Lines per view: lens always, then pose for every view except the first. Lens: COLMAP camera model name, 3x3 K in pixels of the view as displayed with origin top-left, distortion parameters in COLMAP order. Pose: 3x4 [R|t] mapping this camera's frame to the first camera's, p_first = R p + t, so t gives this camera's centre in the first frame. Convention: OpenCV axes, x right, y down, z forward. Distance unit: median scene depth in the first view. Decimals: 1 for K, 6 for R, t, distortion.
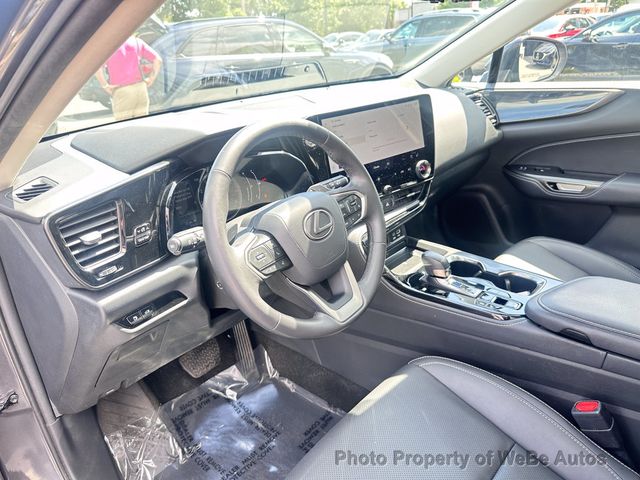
lens RADIAL K [[458.7, 0, 316.0], [0, 458.7, 239.4], [0, 0, 1]] dist [-0.005087, -0.020172]
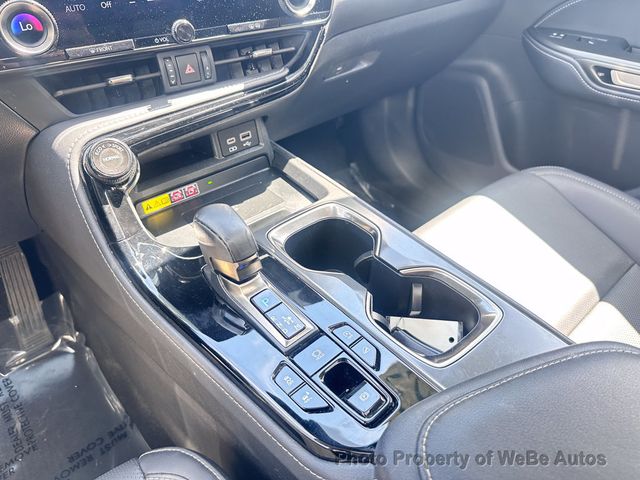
lens RADIAL K [[458.7, 0, 320.5], [0, 458.7, 245.1], [0, 0, 1]] dist [-0.005087, -0.020172]
pose [[0.991888, 0.121040, -0.038828, 0.255404], [-0.105947, 0.955982, 0.273632, -0.040514], [0.070239, -0.267298, 0.961050, 0.449440]]
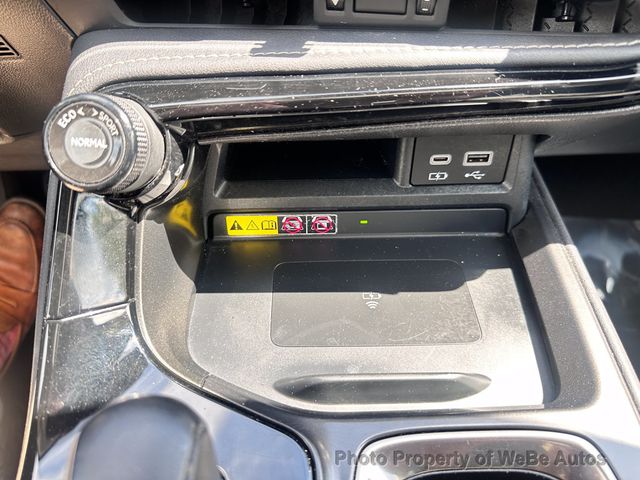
lens RADIAL K [[458.7, 0, 321.9], [0, 458.7, 234.7], [0, 0, 1]] dist [-0.005087, -0.020172]
pose [[0.704231, 0.544971, -0.455044, 0.217533], [-0.325212, 0.817352, 0.475577, -0.058587], [0.631107, -0.186931, 0.752835, 0.684570]]
